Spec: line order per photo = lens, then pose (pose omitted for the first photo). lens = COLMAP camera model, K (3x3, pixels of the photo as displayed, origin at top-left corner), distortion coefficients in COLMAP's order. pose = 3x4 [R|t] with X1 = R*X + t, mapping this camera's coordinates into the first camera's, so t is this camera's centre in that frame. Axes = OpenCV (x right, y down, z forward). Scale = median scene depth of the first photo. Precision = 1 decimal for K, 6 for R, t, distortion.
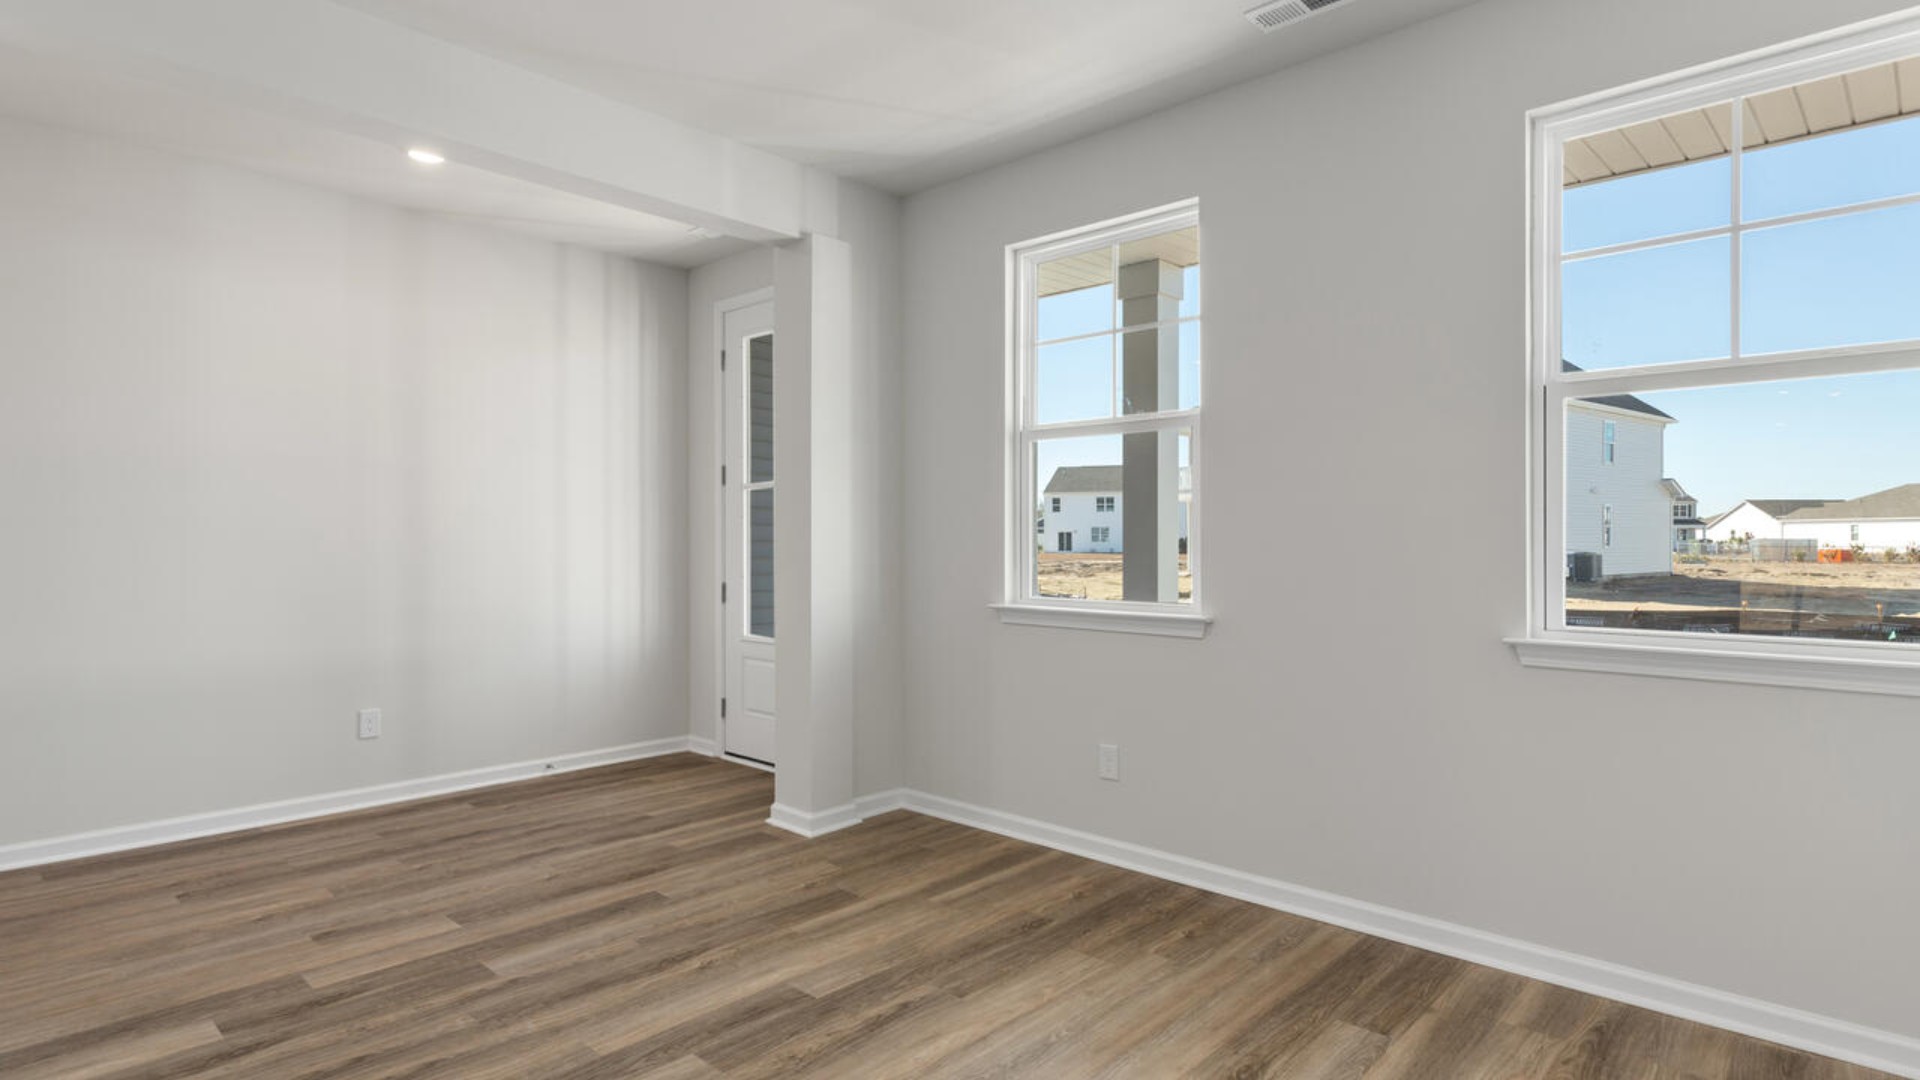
lens RADIAL K [[1007.6, 0, 960.0], [0, 1007.6, 540.0], [0, 0, 1]] dist [0.002640, 0.001198]
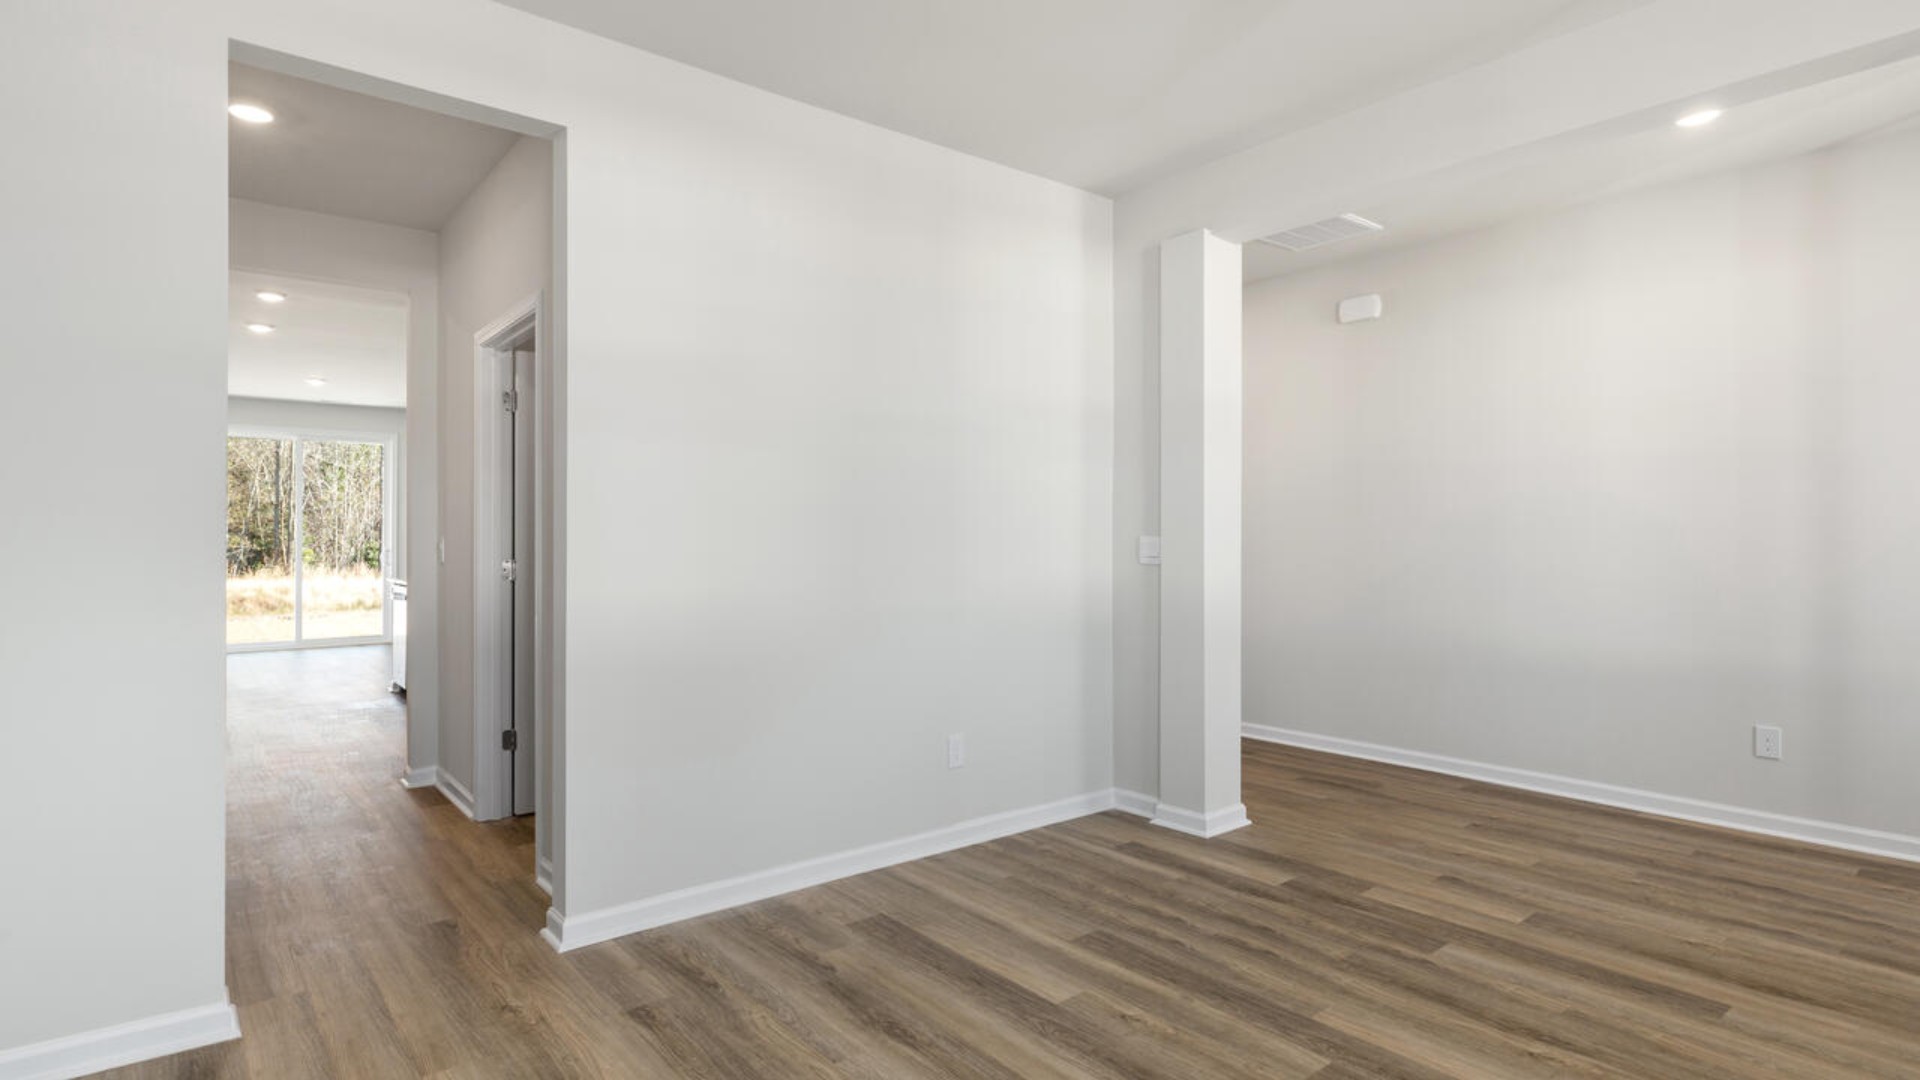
lens RADIAL K [[973.1, 0, 960.0], [0, 973.1, 540.0], [0, 0, 1]] dist [0.002005, 0.000177]
pose [[-0.138957, 0.002830, -0.990294, 0.526815], [-0.001032, 0.999995, 0.003002, -0.001779], [0.990298, 0.001440, -0.138954, 0.560194]]
